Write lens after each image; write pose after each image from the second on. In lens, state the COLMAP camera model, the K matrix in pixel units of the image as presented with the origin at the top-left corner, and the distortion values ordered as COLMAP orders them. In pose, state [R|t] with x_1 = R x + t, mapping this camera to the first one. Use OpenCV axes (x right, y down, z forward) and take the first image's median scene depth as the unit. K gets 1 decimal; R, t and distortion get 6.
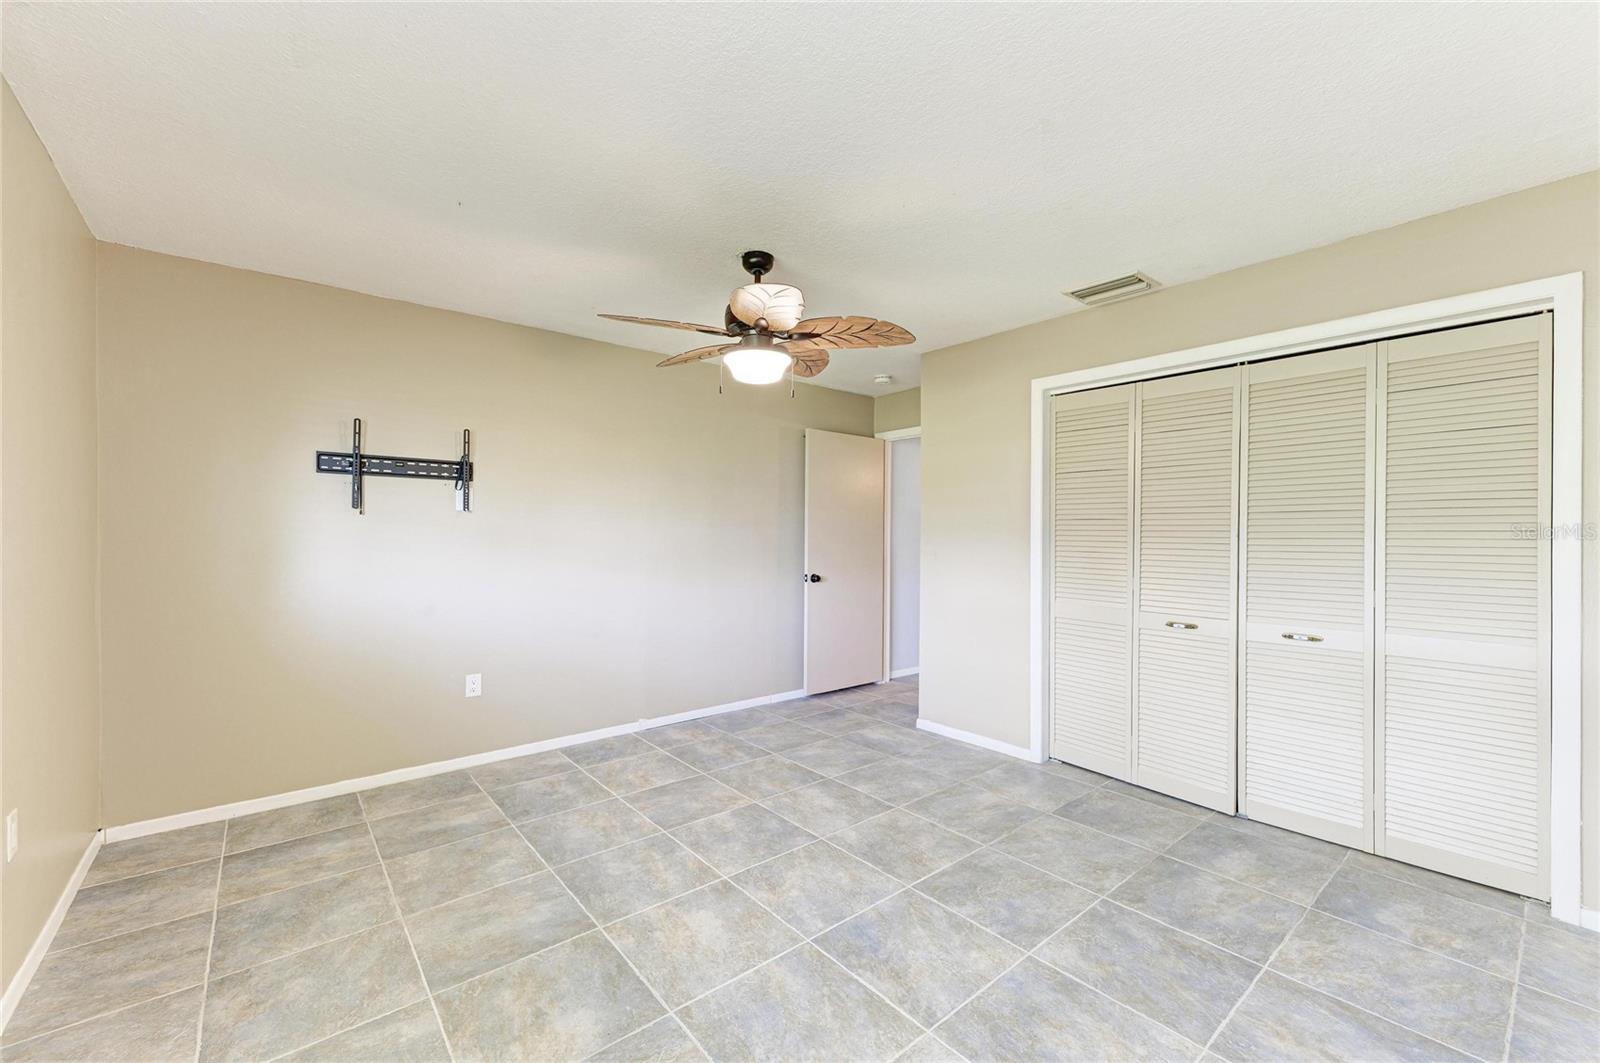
lens RADIAL K [[633.9, 0, 803.3], [0, 633.9, 544.1], [0, 0, 1]] dist [0.017300, -0.005609]
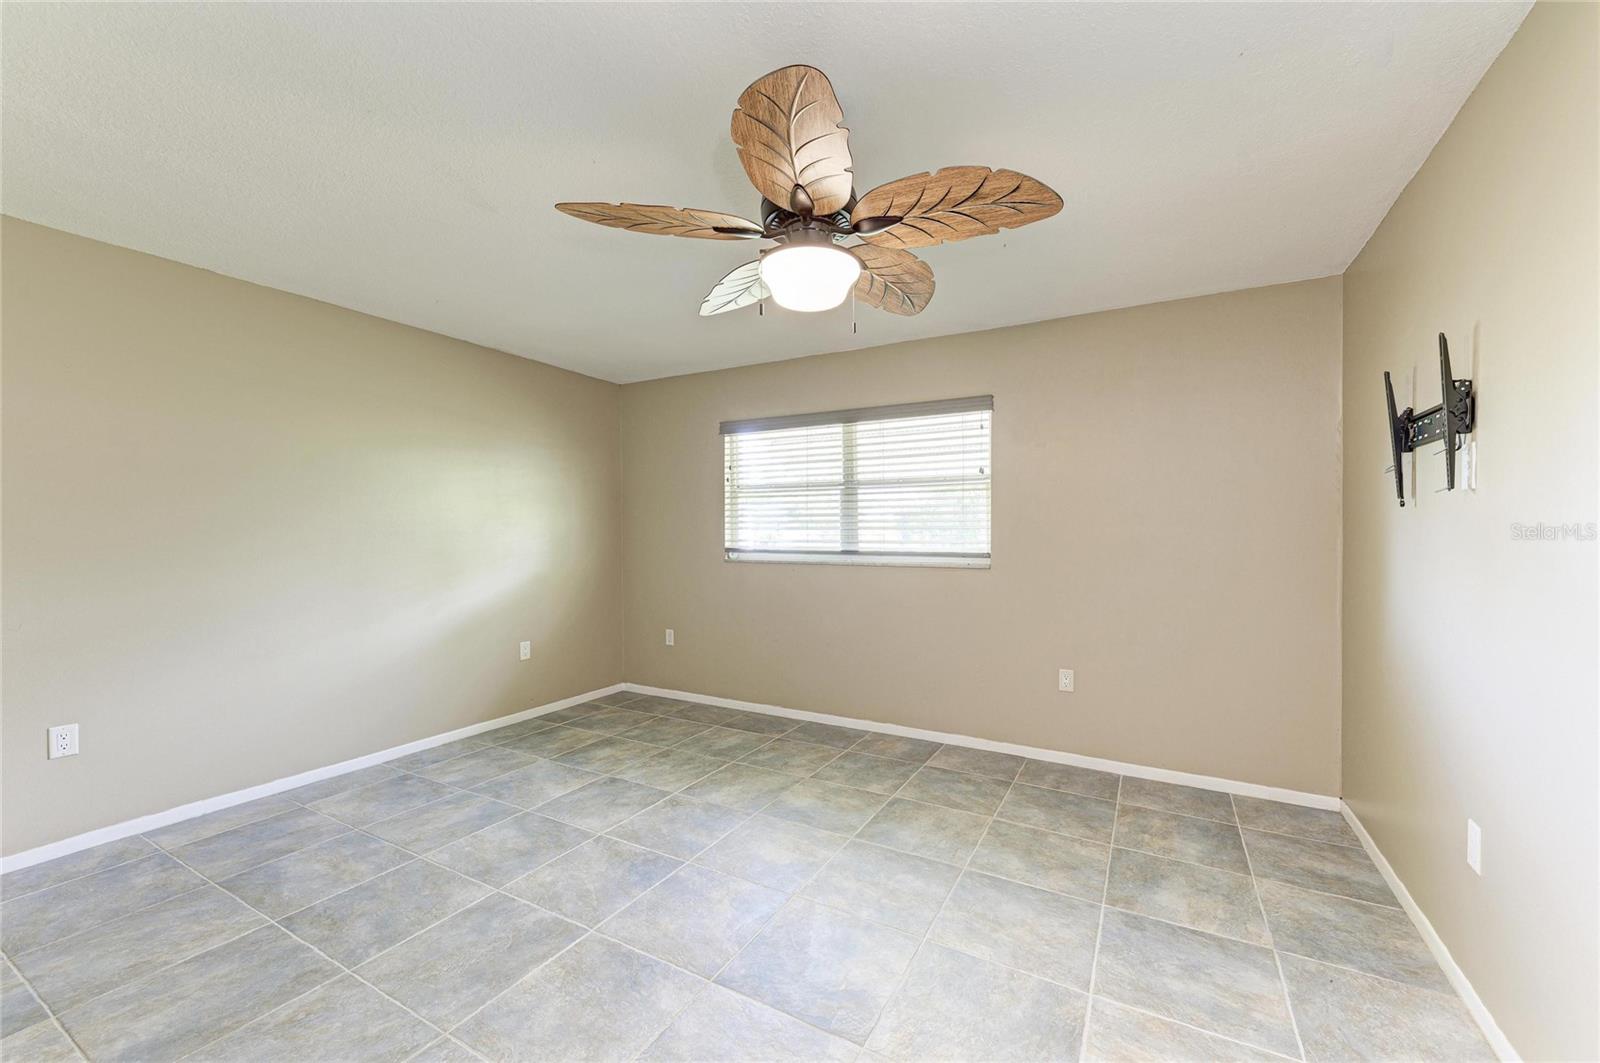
lens RADIAL K [[633.9, 0, 803.3], [0, 633.9, 544.1], [0, 0, 1]] dist [0.017300, -0.005609]
pose [[-0.935551, 0.004560, -0.353162, 0.203969], [-0.006098, 0.999559, 0.029059, -0.029287], [0.353138, 0.029340, -0.935111, 1.942577]]
